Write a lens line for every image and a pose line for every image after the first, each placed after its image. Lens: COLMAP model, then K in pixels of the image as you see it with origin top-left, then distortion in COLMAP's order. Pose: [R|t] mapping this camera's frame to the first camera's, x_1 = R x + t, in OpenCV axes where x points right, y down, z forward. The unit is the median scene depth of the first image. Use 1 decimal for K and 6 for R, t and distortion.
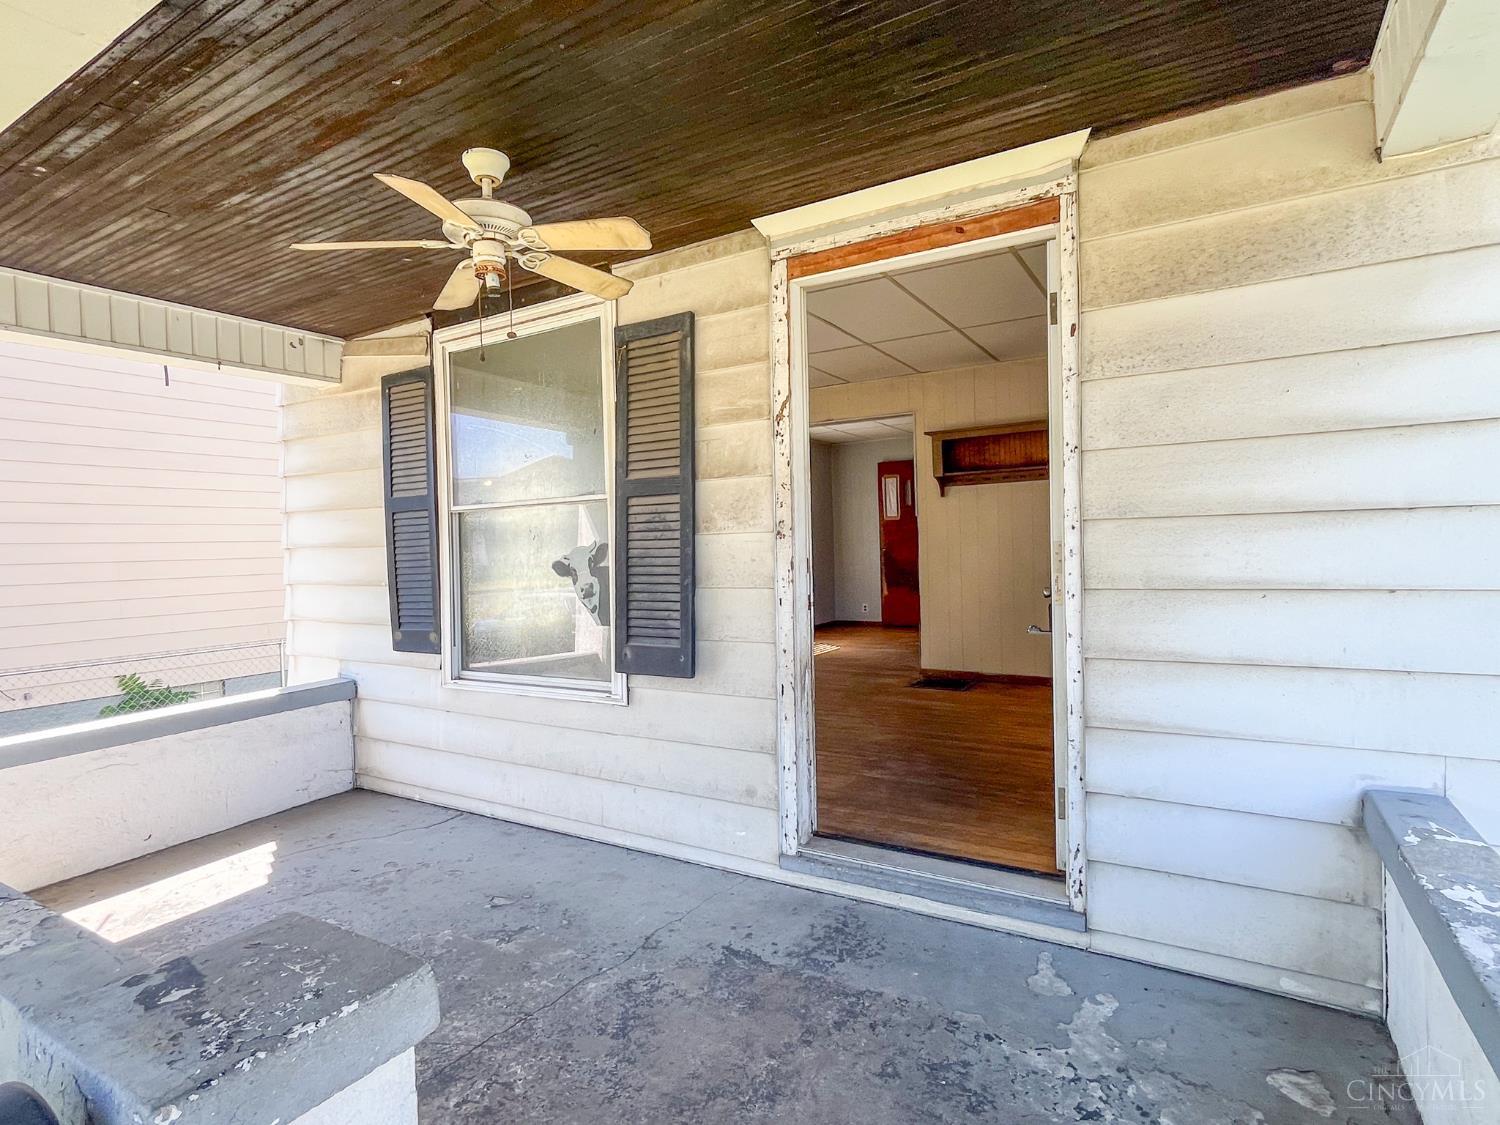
lens RADIAL K [[789.0, 0, 744.9], [0, 789.0, 565.4], [0, 0, 1]] dist [-0.002485, -0.001441]
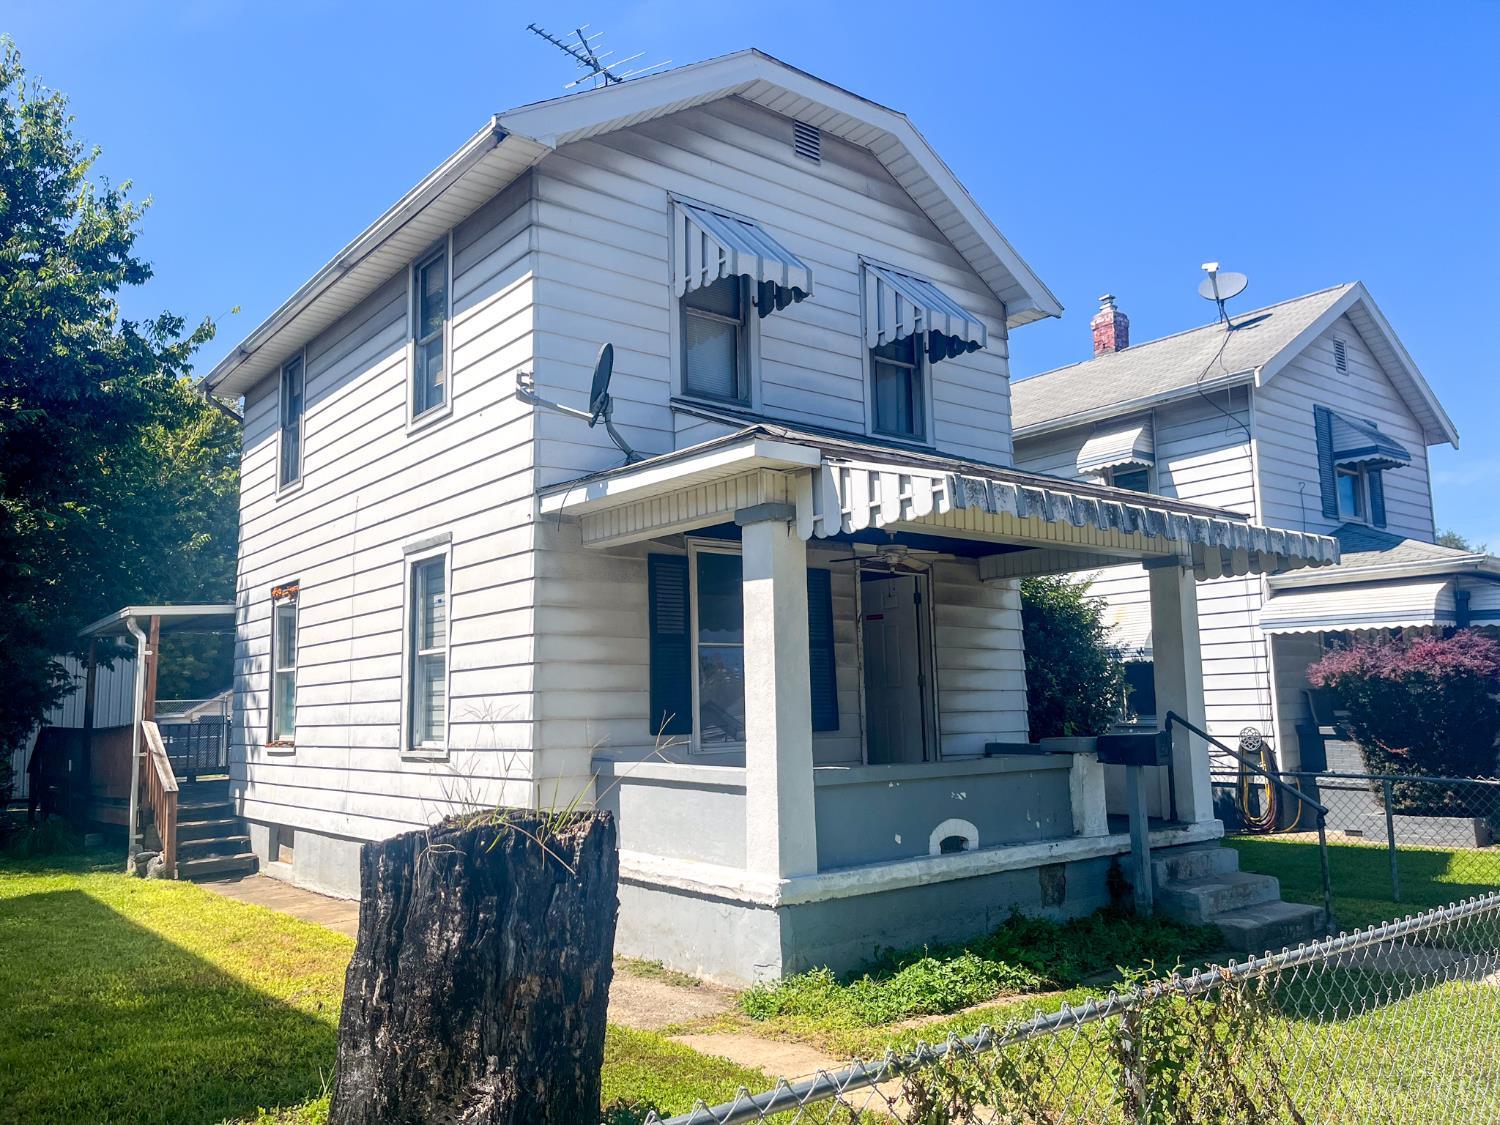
lens RADIAL K [[1134.8, 0, 744.2], [0, 1134.8, 566.6], [0, 0, 1]] dist [0.068217, -0.111425]
pose [[0.342468, 0.141352, 0.928835, -3.293888], [0.036403, 0.985879, -0.163455, 0.206029], [-0.938824, 0.089791, 0.332487, 0.130800]]
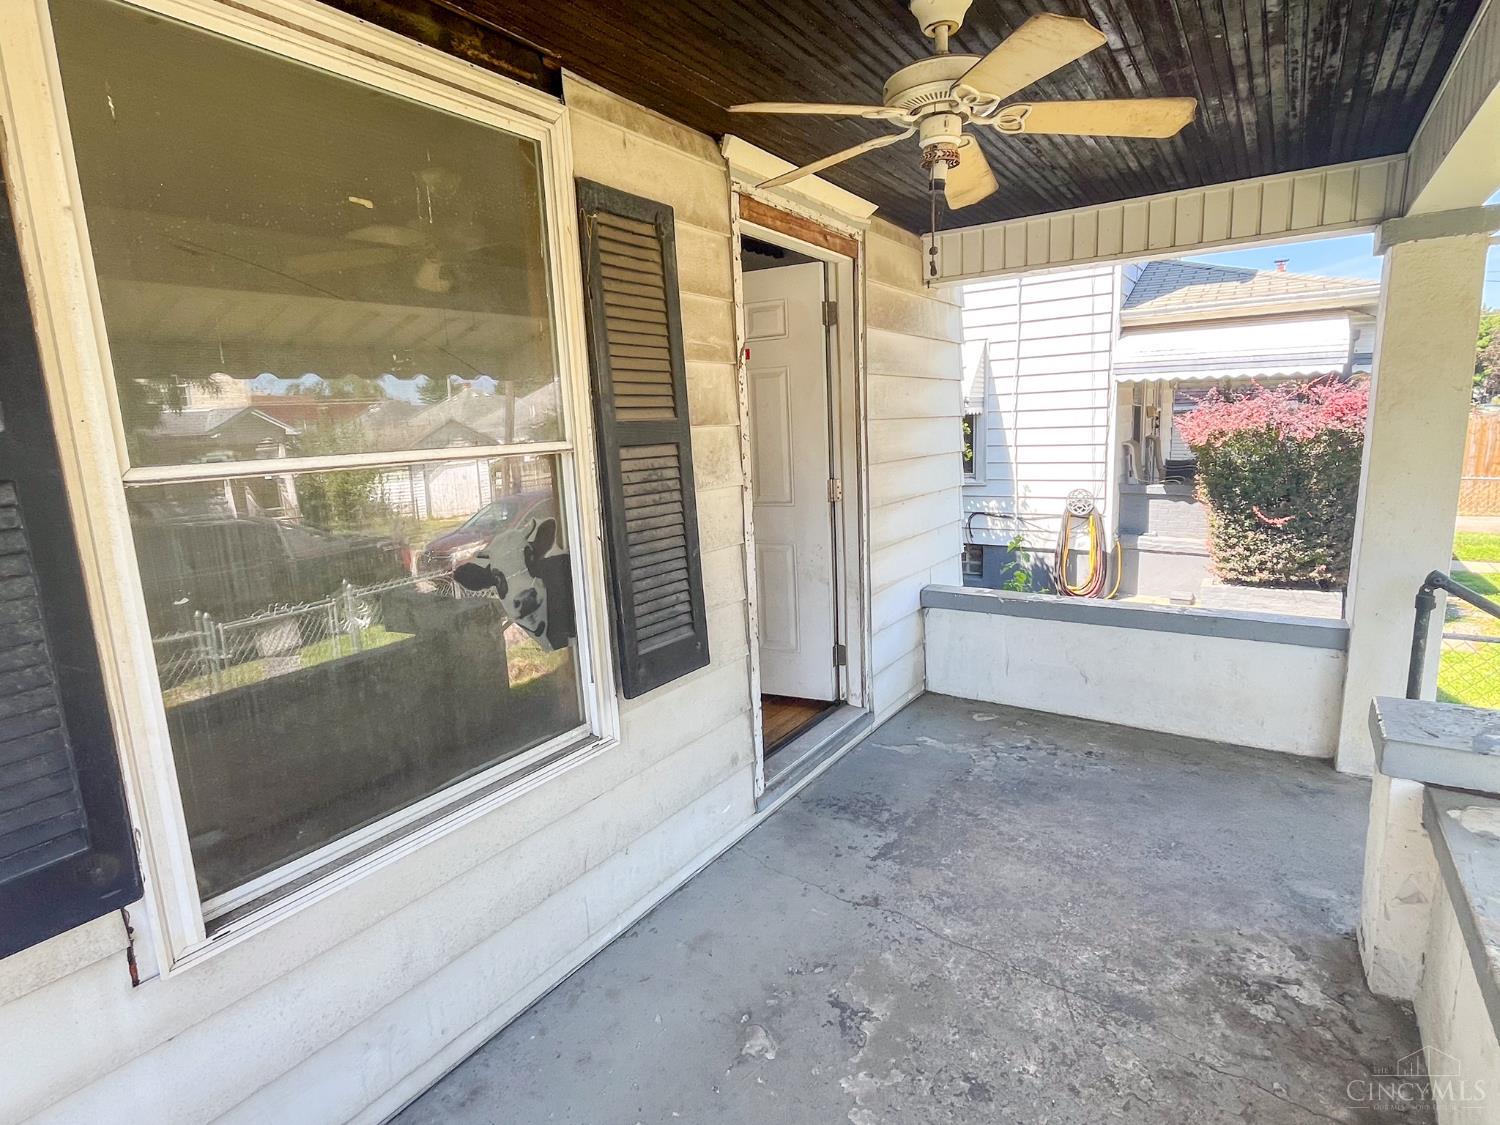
lens RADIAL K [[789.0, 0, 744.9], [0, 789.0, 565.4], [0, 0, 1]] dist [-0.002485, -0.001441]
pose [[0.048488, -0.151049, 0.987336, -0.899172], [0.066790, 0.986777, 0.147683, -0.084909], [-0.996588, 0.058784, 0.057935, 0.918173]]
